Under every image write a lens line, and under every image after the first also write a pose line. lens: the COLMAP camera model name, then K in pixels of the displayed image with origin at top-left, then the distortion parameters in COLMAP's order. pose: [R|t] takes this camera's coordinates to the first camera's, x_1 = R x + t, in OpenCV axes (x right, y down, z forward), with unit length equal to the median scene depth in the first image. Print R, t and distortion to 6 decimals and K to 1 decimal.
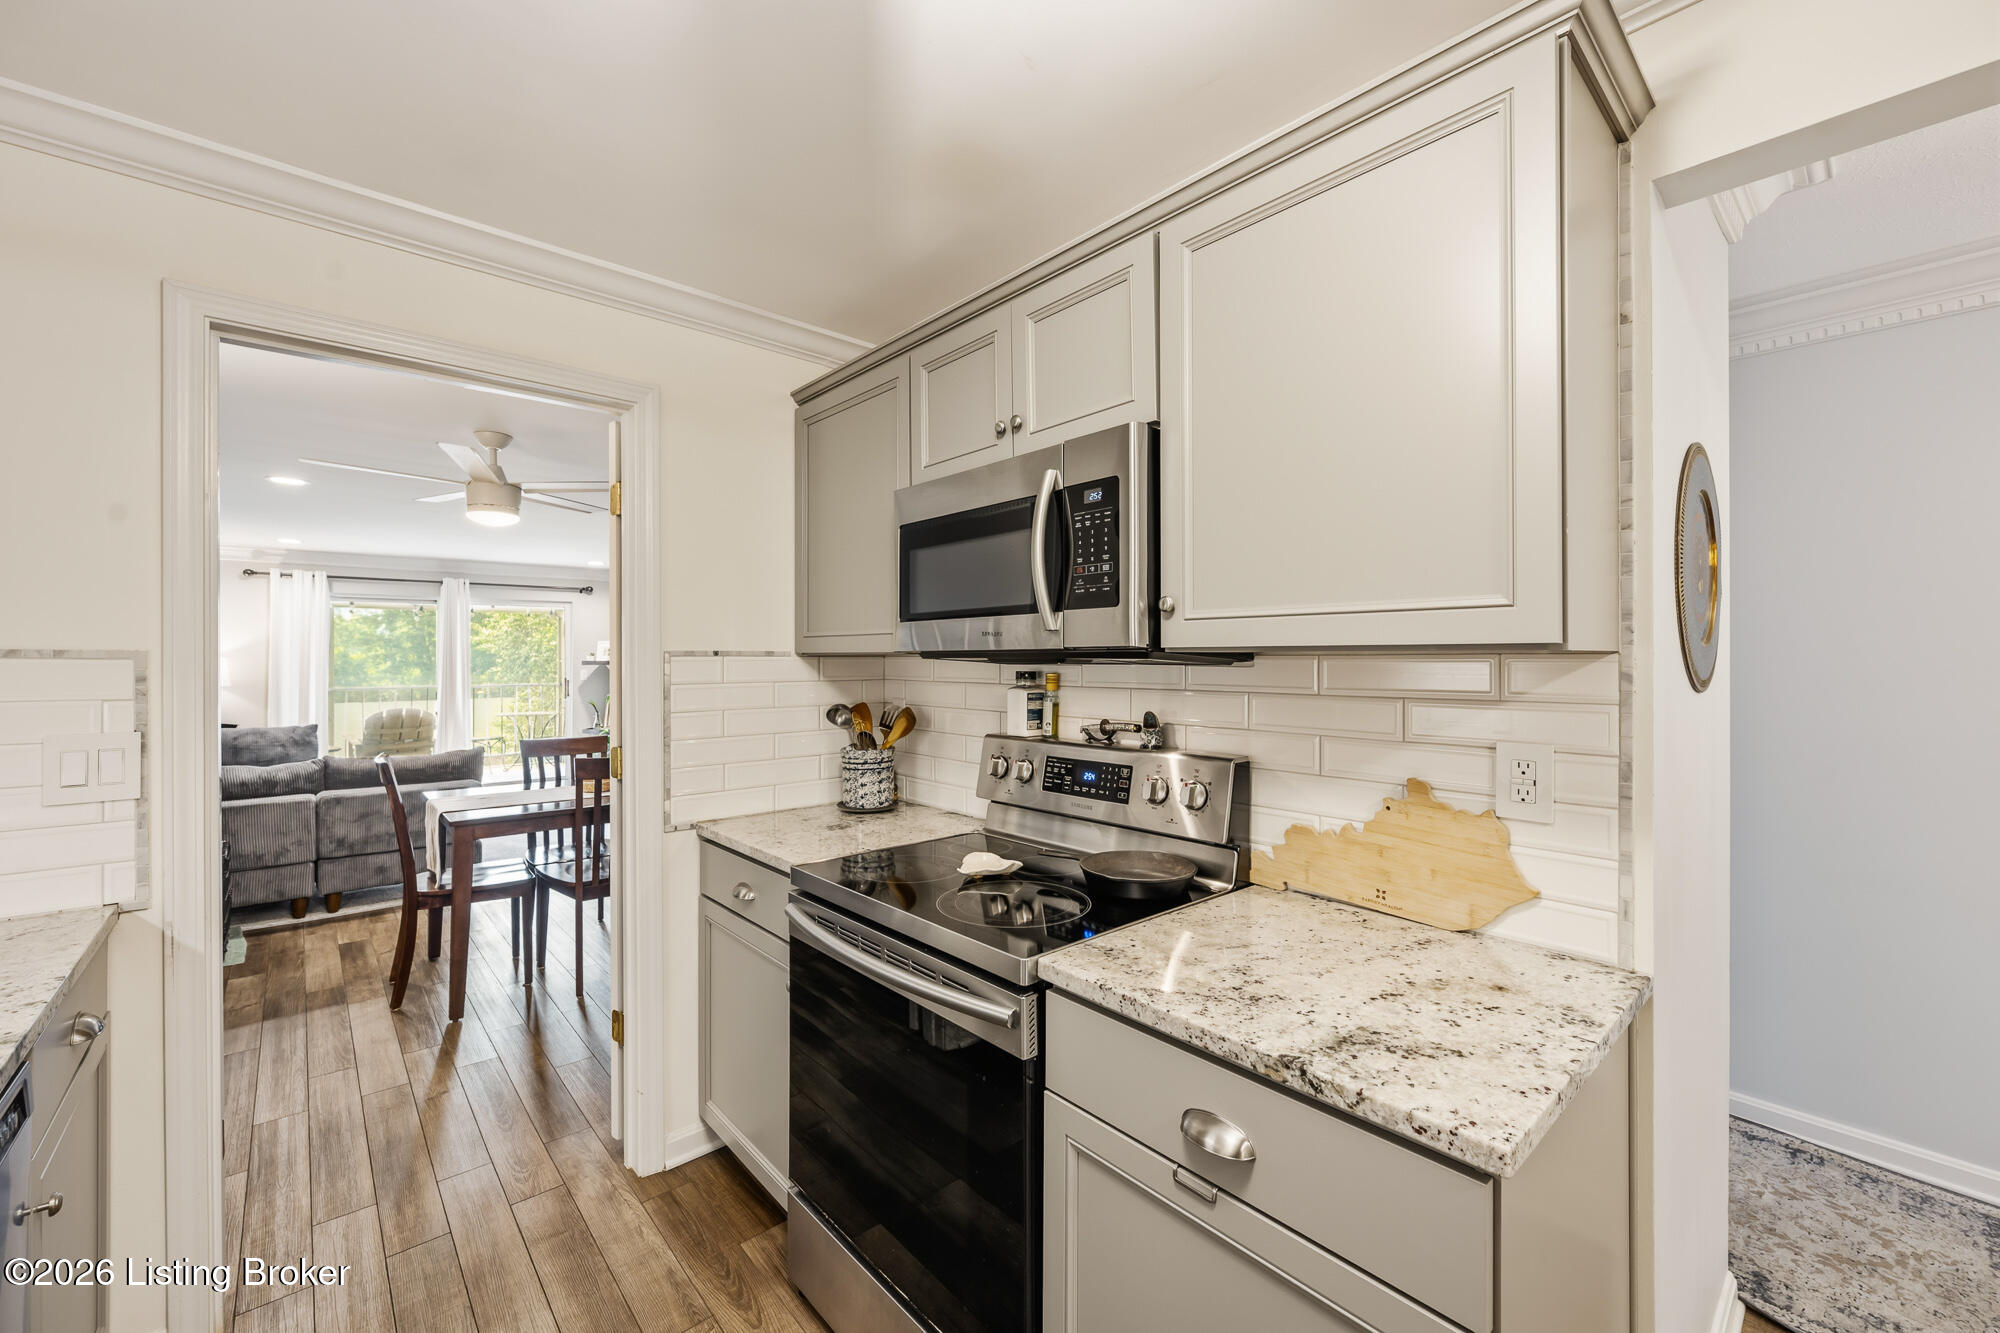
lens RADIAL K [[786.6, 0, 1003.6], [0, 786.6, 661.6], [0, 0, 1]] dist [0.000360, 0.000038]
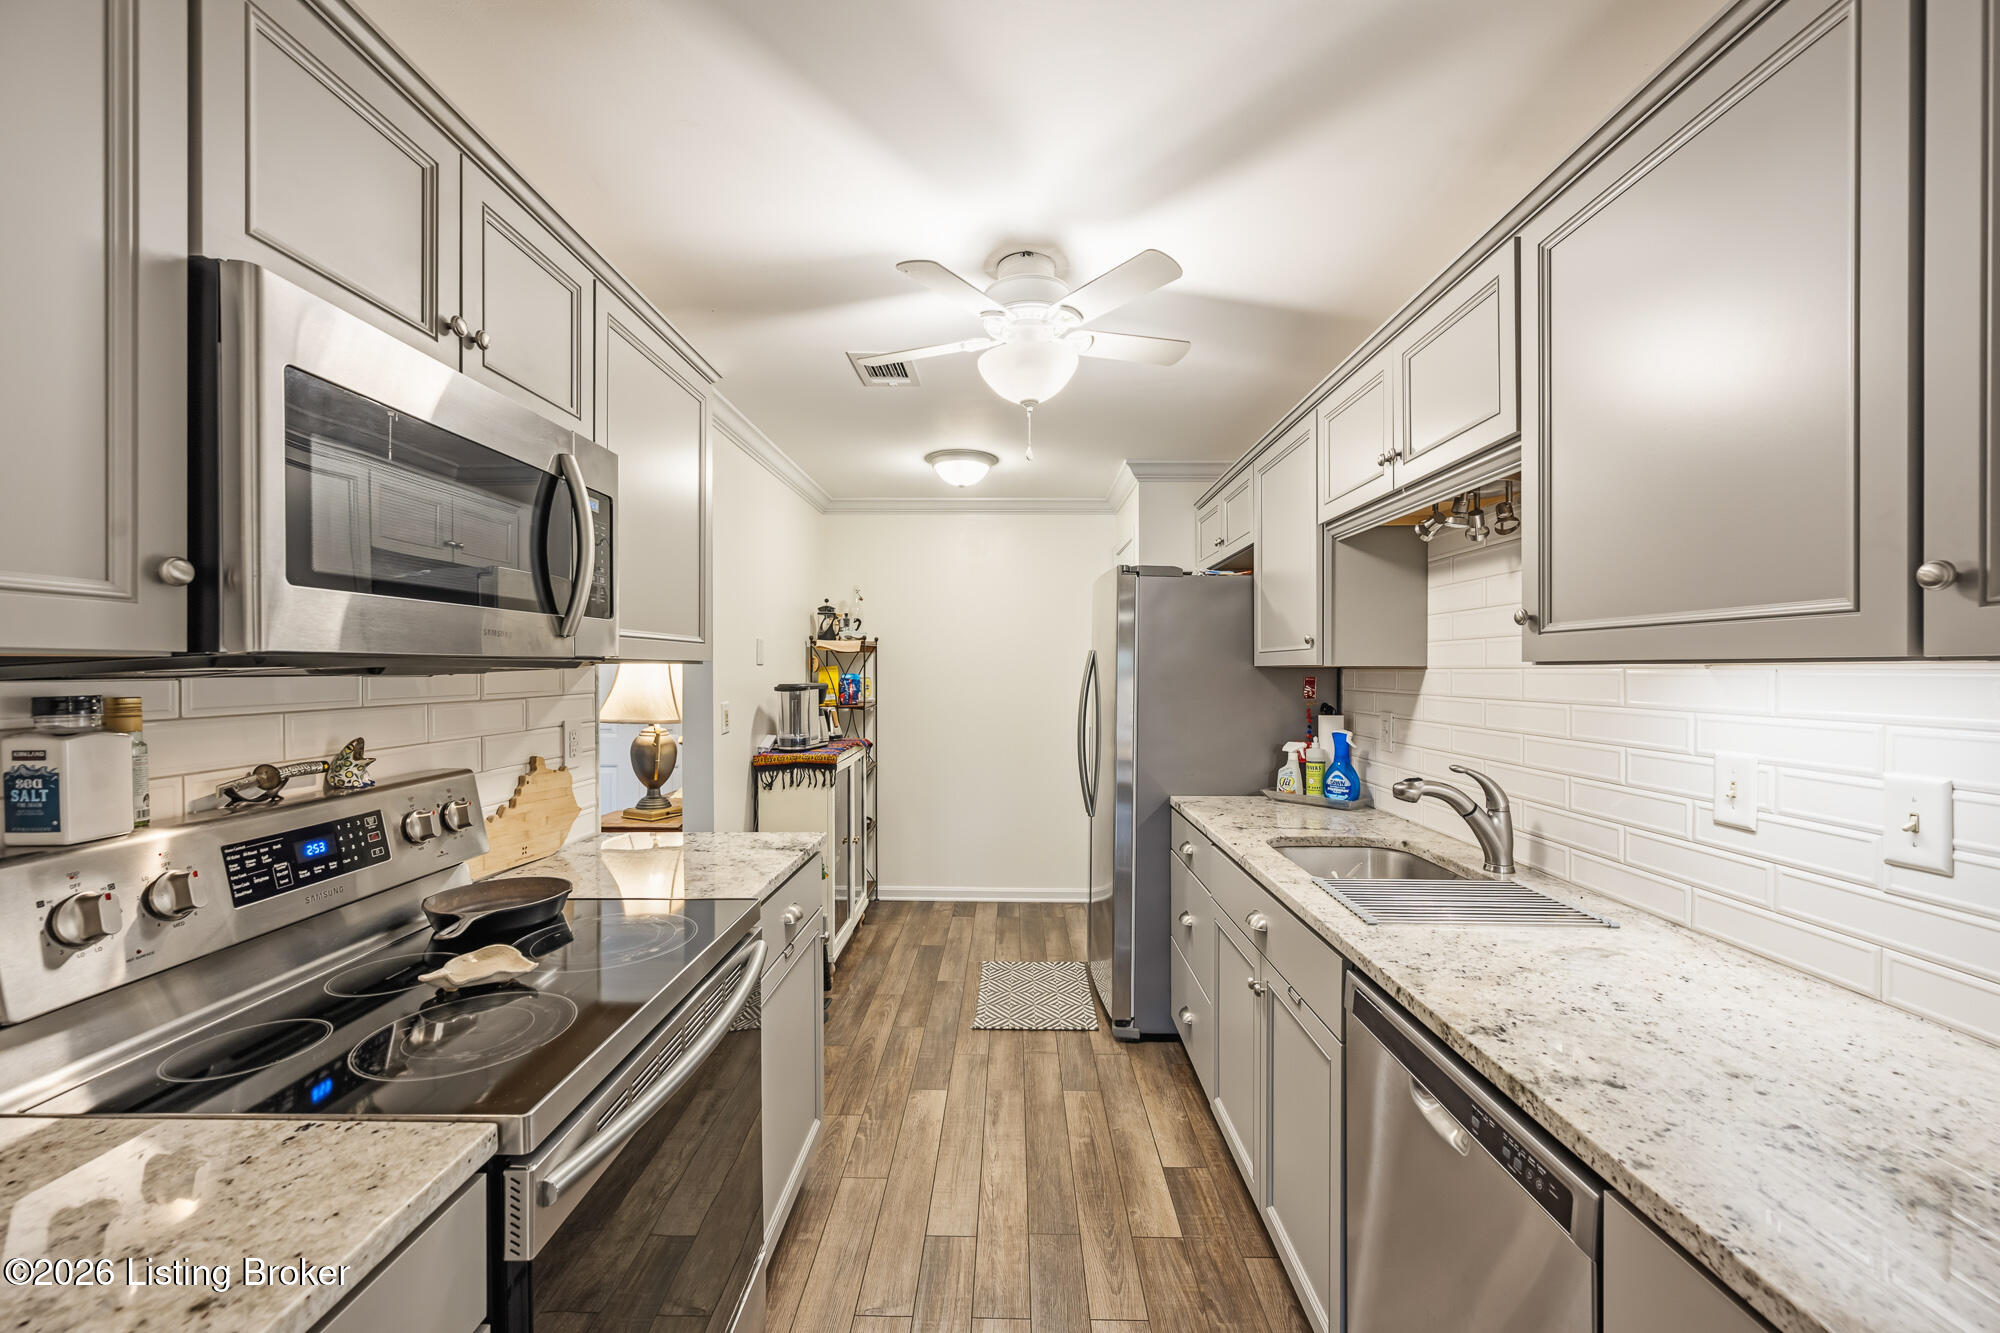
lens RADIAL K [[786.6, 0, 1000.2], [0, 786.6, 666.6], [0, 0, 1]] dist [0.000360, 0.000038]
pose [[-0.737234, 0.002248, 0.675633, -0.740712], [0.002943, 0.999996, -0.000117, -0.001437], [-0.675631, 0.001902, -0.737238, 1.096500]]
